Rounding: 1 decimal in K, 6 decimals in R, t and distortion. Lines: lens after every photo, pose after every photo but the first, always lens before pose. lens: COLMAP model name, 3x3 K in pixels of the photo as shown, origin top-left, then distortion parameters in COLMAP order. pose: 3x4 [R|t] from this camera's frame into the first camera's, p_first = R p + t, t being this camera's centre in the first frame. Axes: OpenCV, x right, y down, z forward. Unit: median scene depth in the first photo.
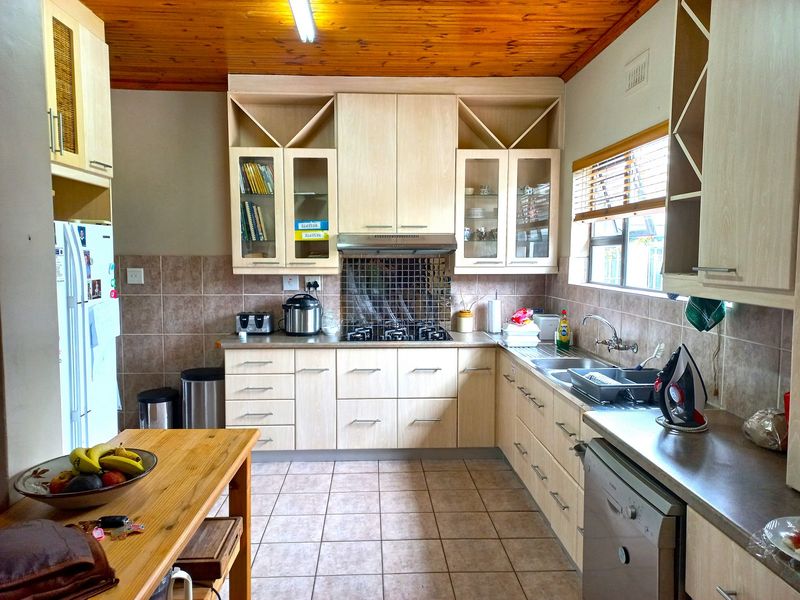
lens RADIAL K [[573.3, 0, 400.0], [0, 573.3, 300.0], [0, 0, 1]] dist [0.066907, -0.064534]
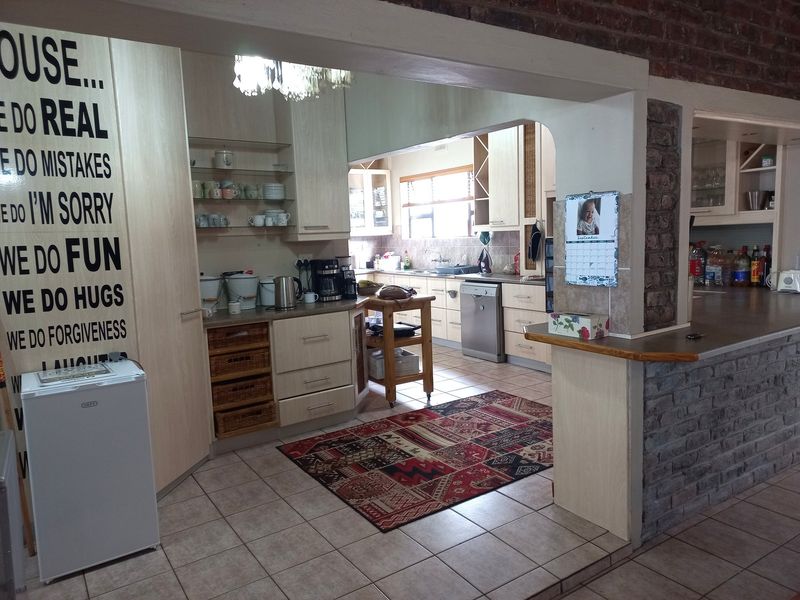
lens RADIAL K [[573.3, 0, 400.0], [0, 573.3, 300.0], [0, 0, 1]] dist [0.066907, -0.064534]
pose [[0.849260, -0.093576, 0.519616, -1.355131], [0.081918, 0.995604, 0.045408, 0.161554], [-0.521581, 0.004002, 0.853192, -1.225742]]
